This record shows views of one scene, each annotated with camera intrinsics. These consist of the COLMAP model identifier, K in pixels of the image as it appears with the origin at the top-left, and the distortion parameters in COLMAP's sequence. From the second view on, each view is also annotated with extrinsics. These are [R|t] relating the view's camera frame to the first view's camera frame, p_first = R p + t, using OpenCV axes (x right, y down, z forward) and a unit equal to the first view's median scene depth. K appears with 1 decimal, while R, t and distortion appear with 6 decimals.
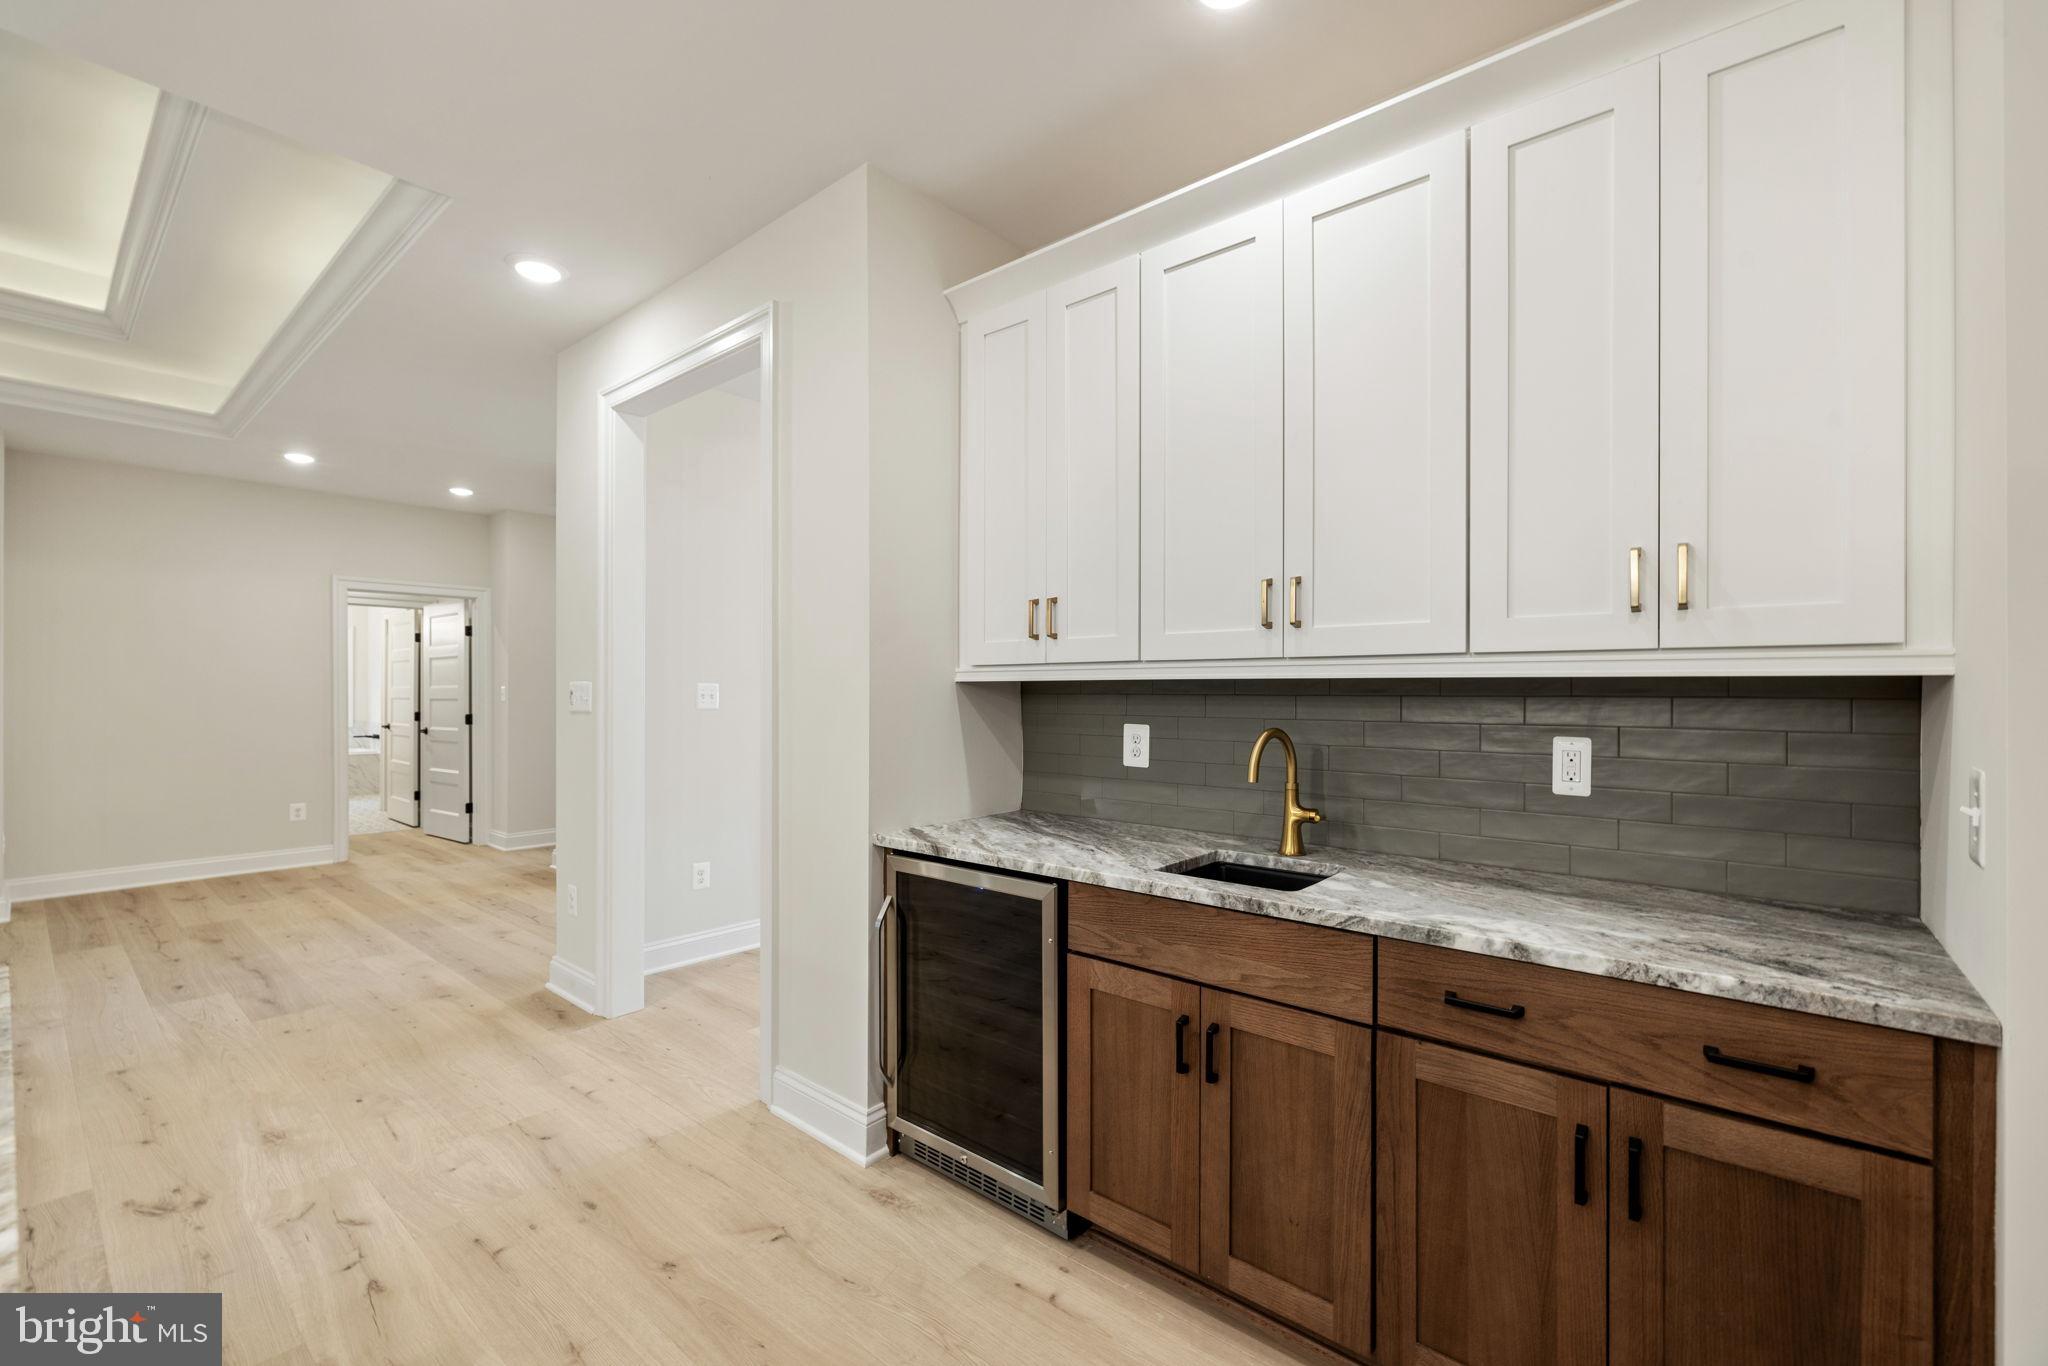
lens RADIAL K [[858.3, 0, 1008.6], [0, 858.3, 689.2], [0, 0, 1]] dist [0.001827, -0.000431]
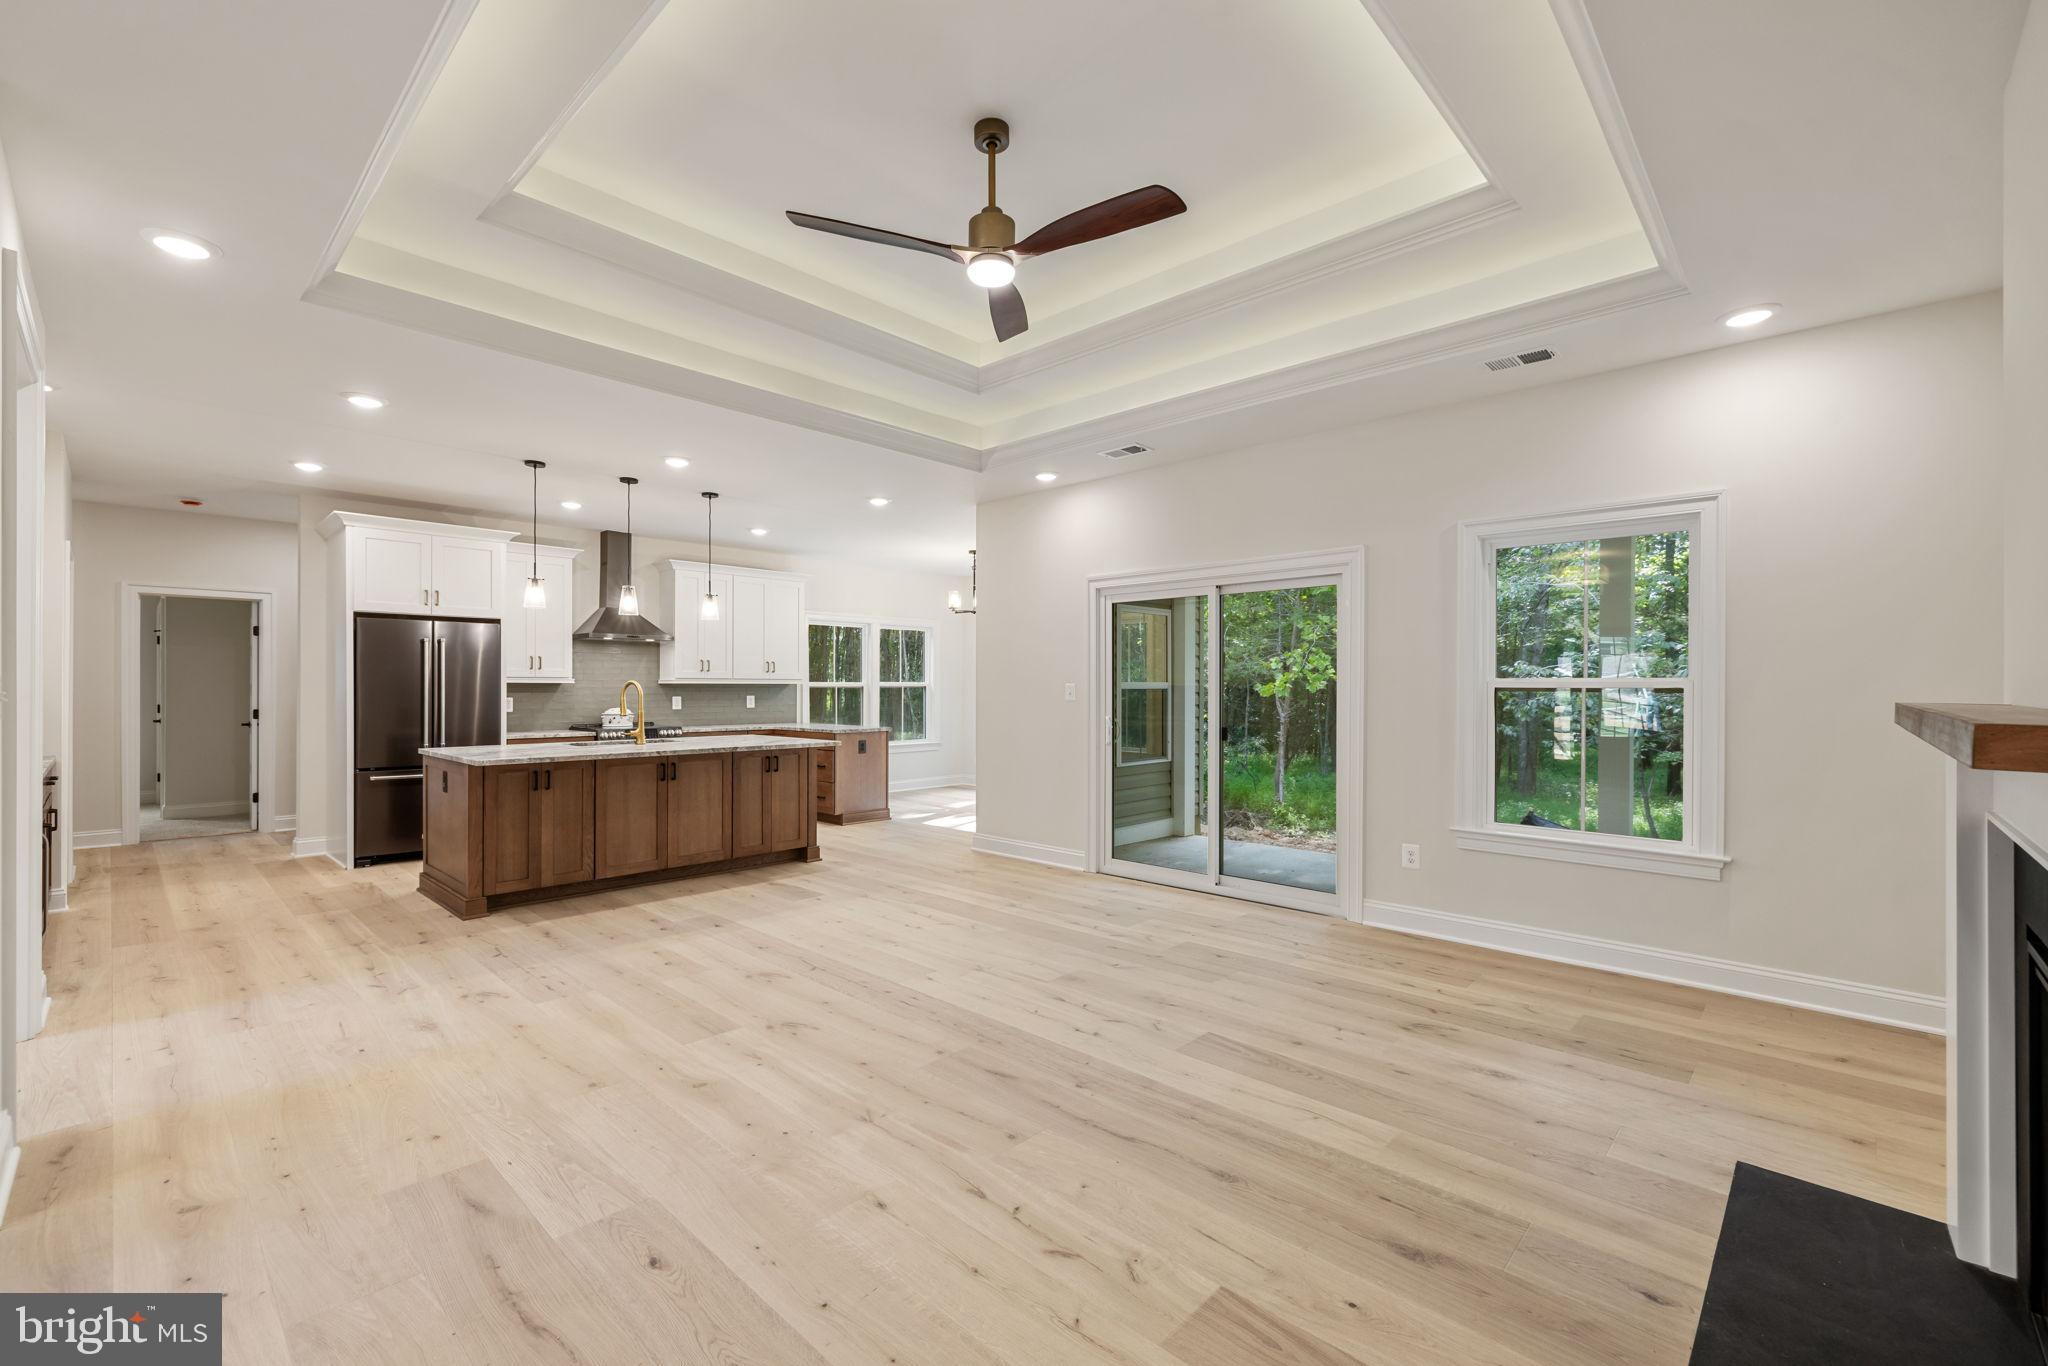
lens RADIAL K [[863.9, 0, 1012.3], [0, 863.9, 682.6], [0, 0, 1]] dist [0.002090, -0.000518]
pose [[-0.998394, -0.003528, 0.056539, -1.078333], [-0.003930, 0.999968, -0.007011, 0.000130], [-0.056513, -0.007222, -0.998376, 1.348008]]
